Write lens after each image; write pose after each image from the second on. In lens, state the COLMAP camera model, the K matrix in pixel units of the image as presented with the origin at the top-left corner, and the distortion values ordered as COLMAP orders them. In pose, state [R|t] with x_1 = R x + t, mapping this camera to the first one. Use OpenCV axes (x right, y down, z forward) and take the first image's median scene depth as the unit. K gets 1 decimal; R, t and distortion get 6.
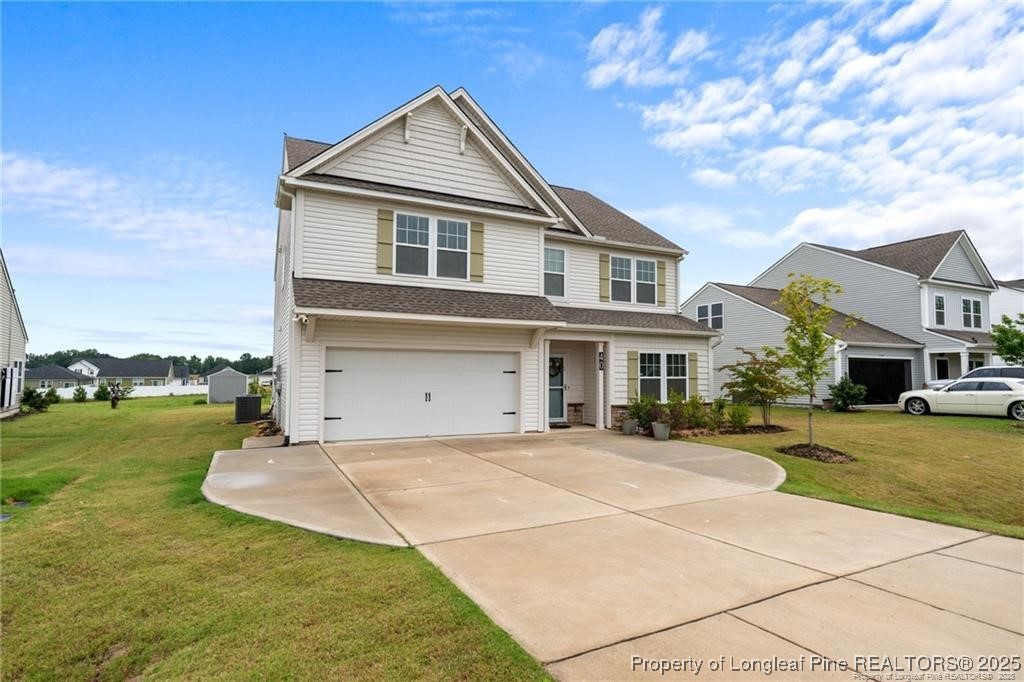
lens RADIAL K [[519.2, 0, 508.5], [0, 519.2, 345.1], [0, 0, 1]] dist [-0.005709, -0.000611]
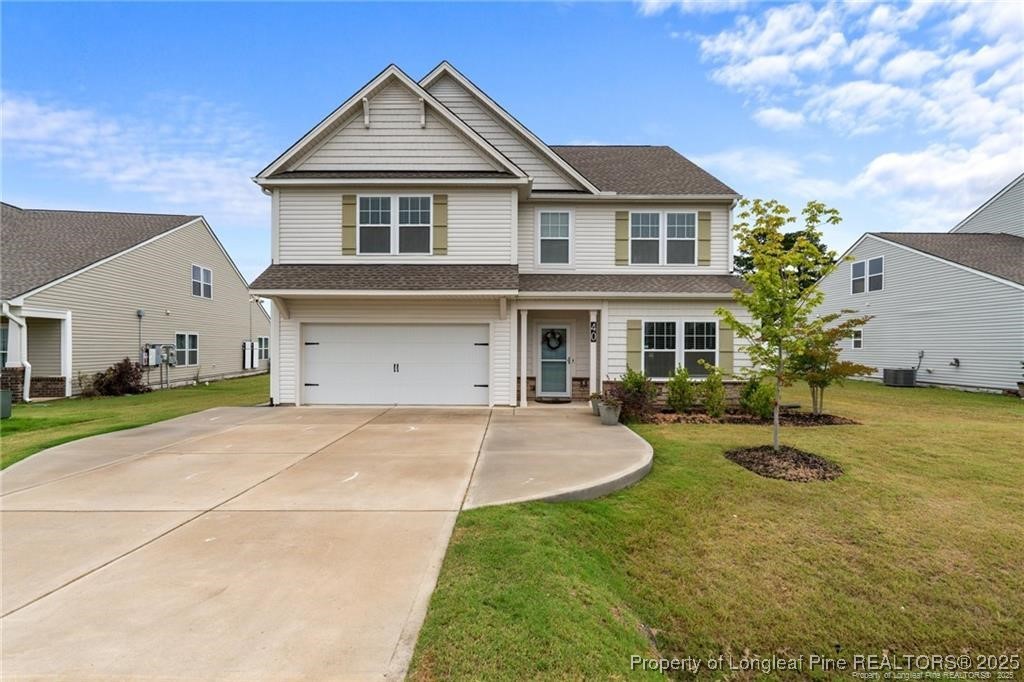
lens RADIAL K [[456.5, 0, 510.3], [0, 456.5, 346.3], [0, 0, 1]] dist [-0.008542, 0.000400]
pose [[0.898457, -0.000549, -0.439061, 0.436937], [0.024948, 0.998447, 0.049803, 0.014181], [0.438352, -0.055700, 0.897076, 0.249888]]
